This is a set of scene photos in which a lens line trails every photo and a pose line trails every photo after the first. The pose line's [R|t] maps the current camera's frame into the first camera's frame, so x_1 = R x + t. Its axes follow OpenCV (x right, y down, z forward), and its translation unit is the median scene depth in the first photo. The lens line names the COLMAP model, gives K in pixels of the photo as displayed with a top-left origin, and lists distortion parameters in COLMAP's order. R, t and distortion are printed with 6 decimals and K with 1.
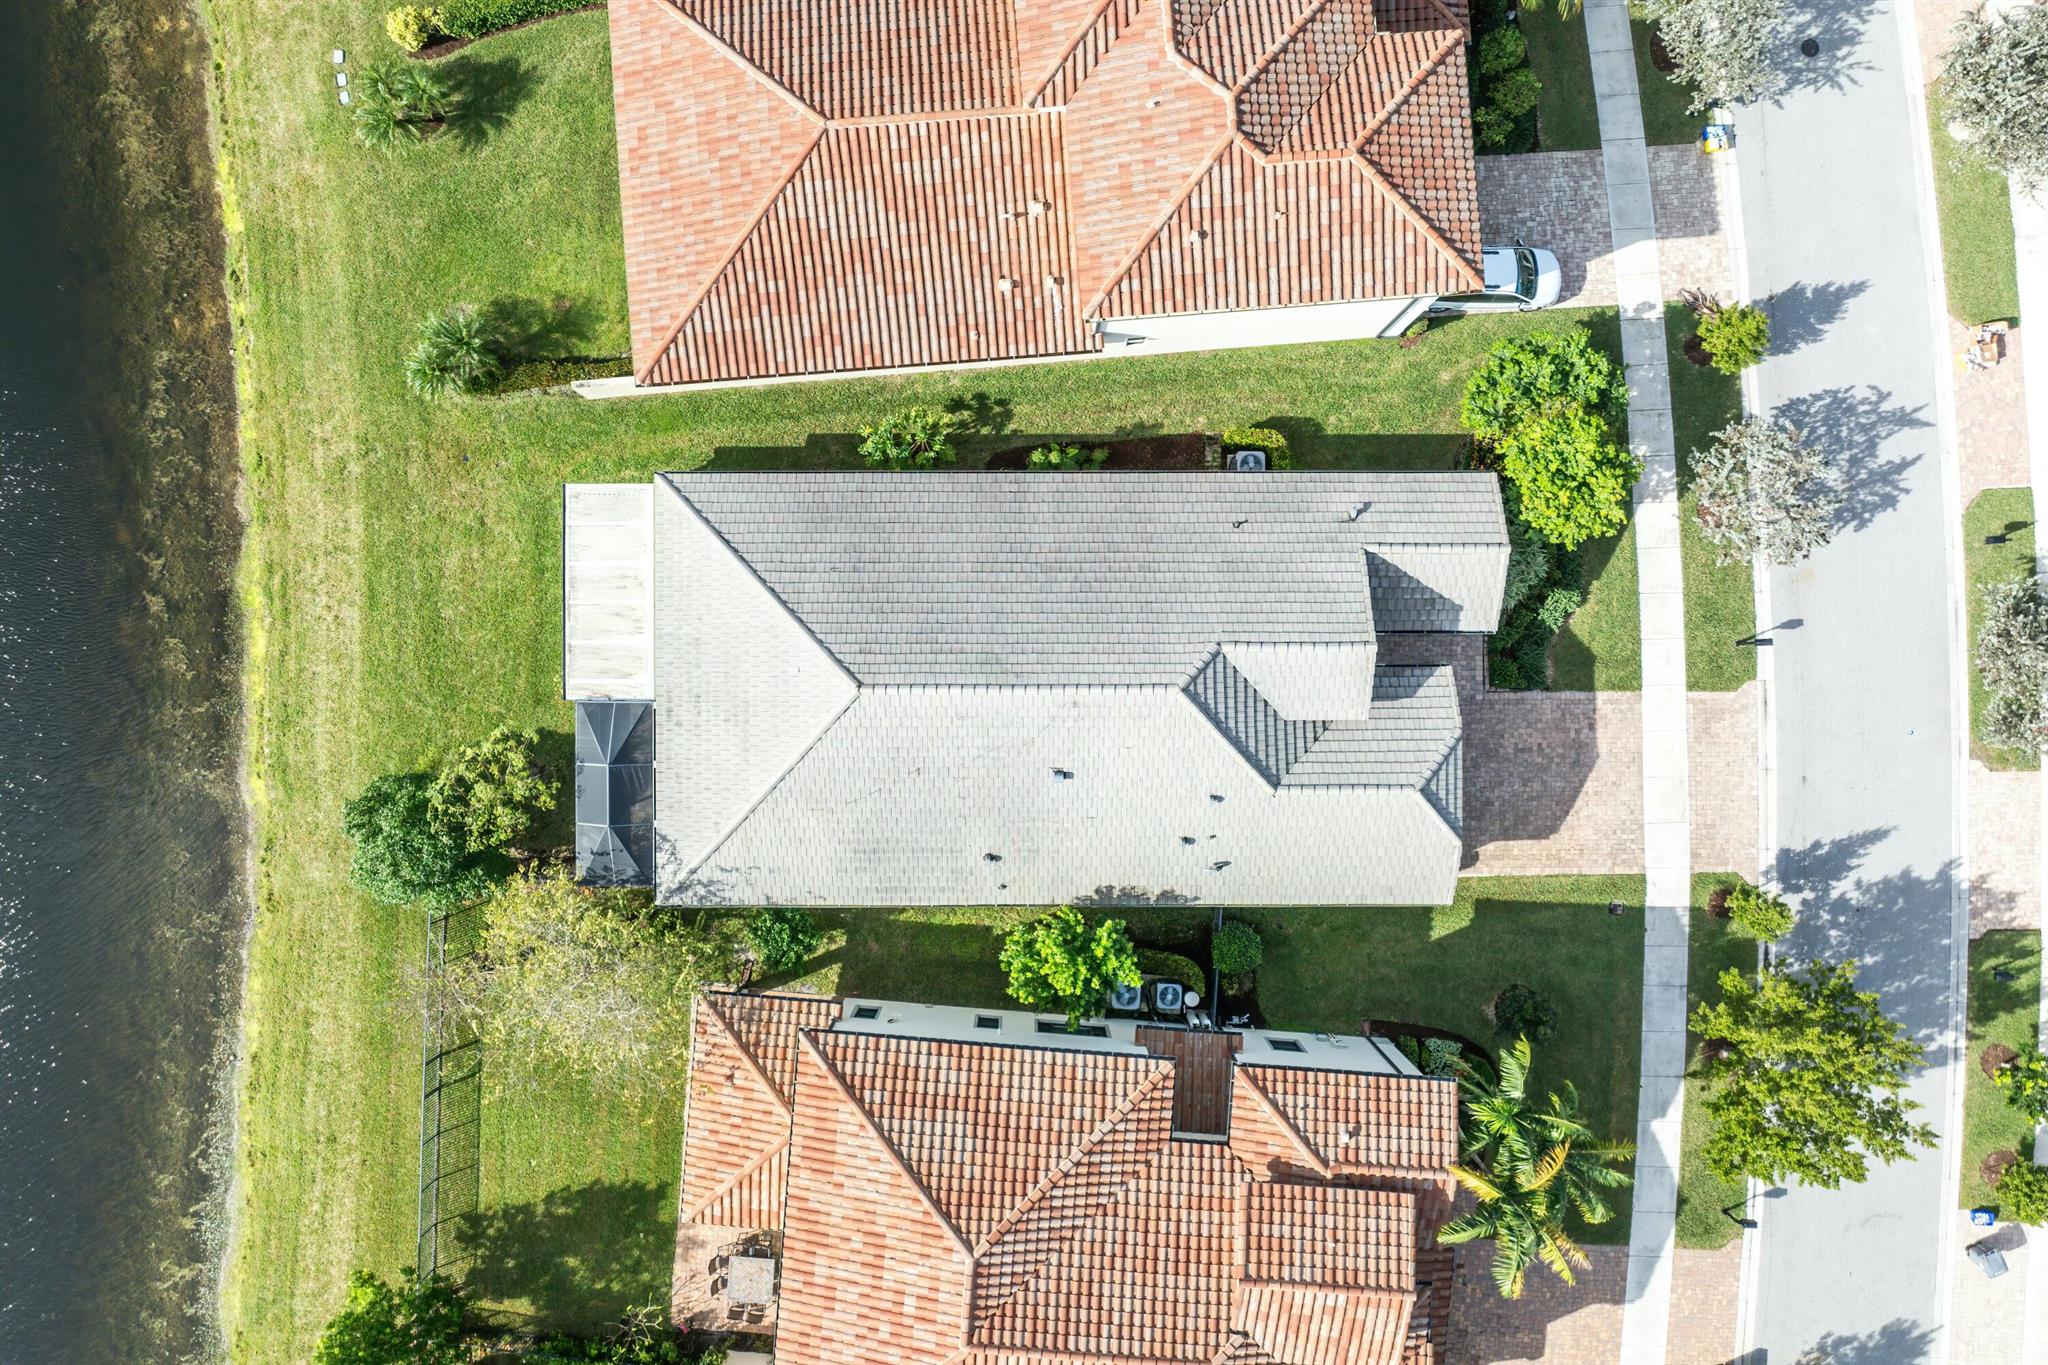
lens RADIAL K [[1448.2, 0, 1024.0], [0, 1448.2, 682.5], [0, 0, 1]] dist [-0.047263, 0.003019]
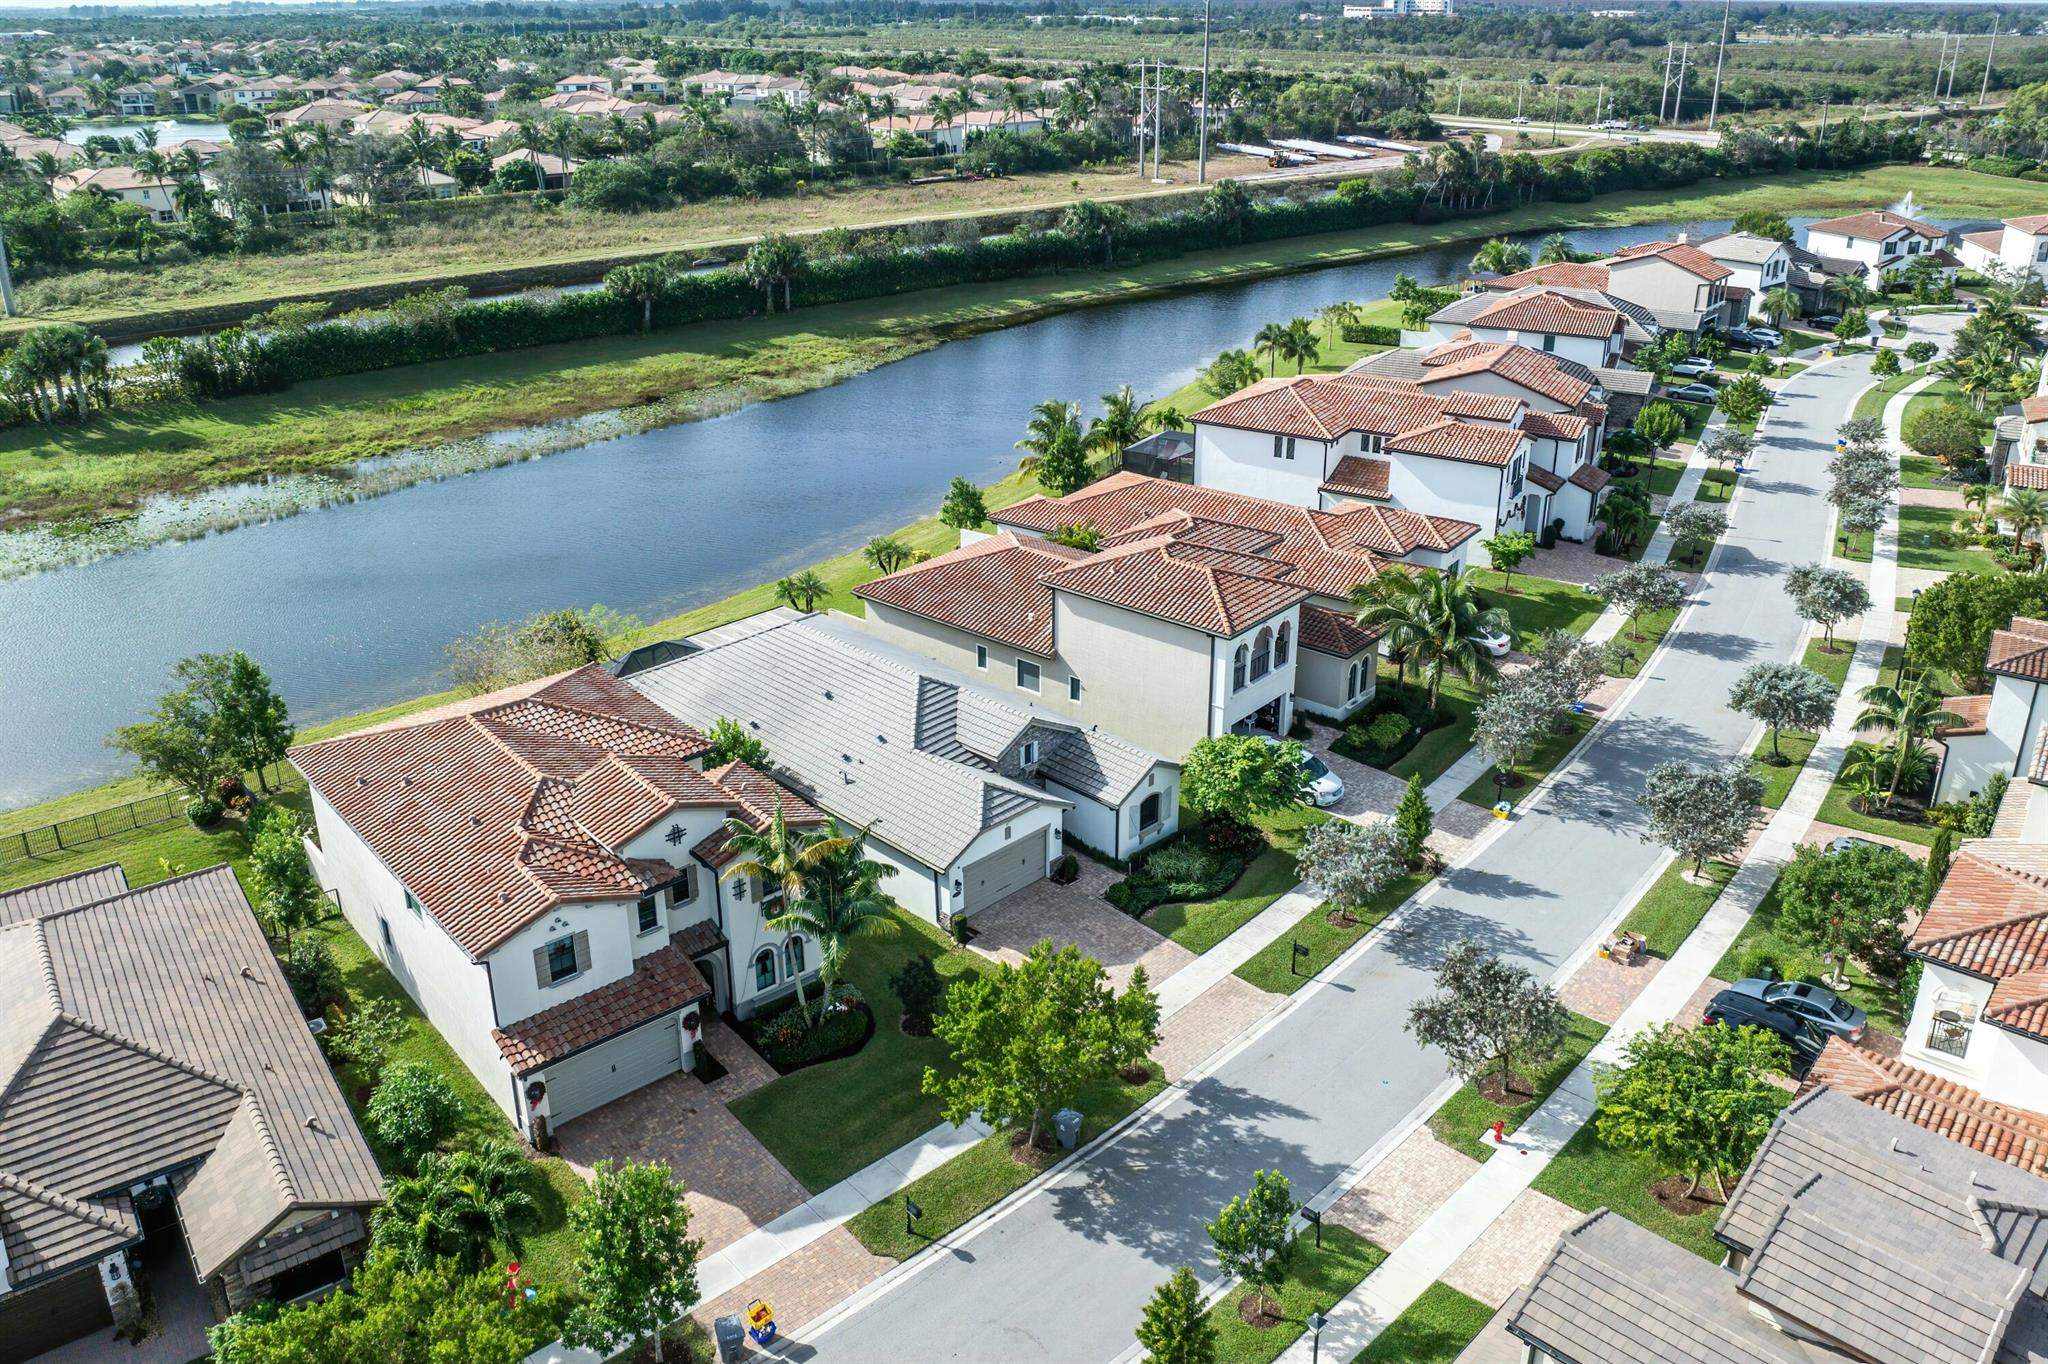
lens RADIAL K [[1526.5, 0, 1024.0], [0, 1526.5, 682.0], [0, 0, 1]] dist [-0.036952, 0.003609]
pose [[0.706145, 0.285938, -0.647764, 1.064346], [-0.708042, 0.292815, -0.642600, 0.833804], [0.005931, 0.912414, 0.409226, 0.291280]]
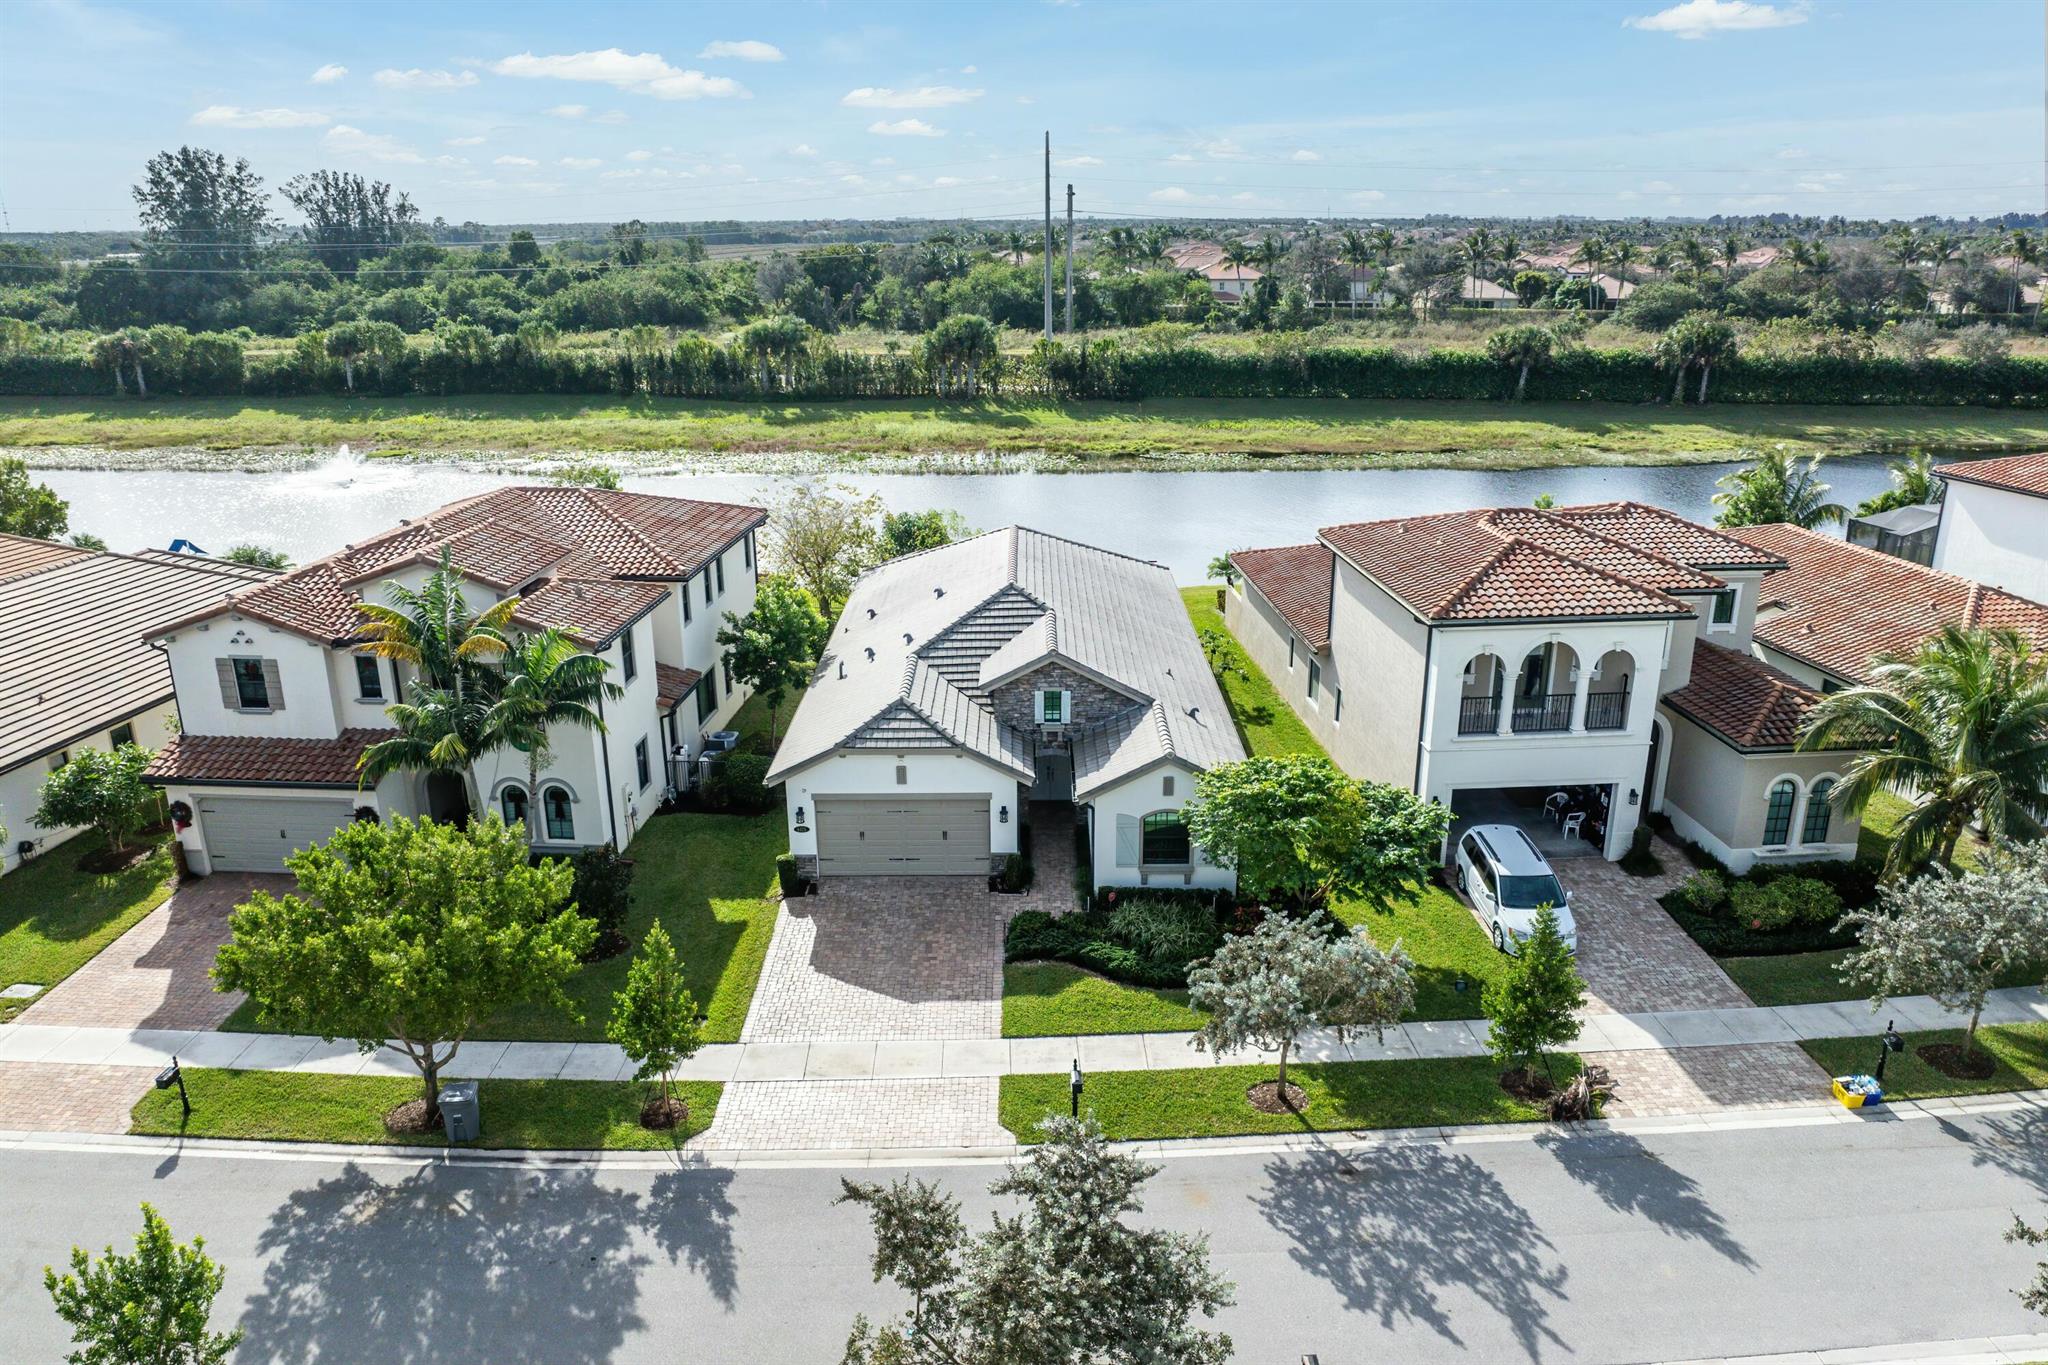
lens RADIAL K [[1448.2, 0, 1024.0], [0, 1448.2, 682.5], [0, 0, 1]] dist [-0.047263, 0.003019]
pose [[-0.003356, 0.302435, -0.953164, 1.041123], [-0.999964, 0.006394, 0.005549, -0.009454], [0.007773, 0.953148, 0.302403, 0.624514]]
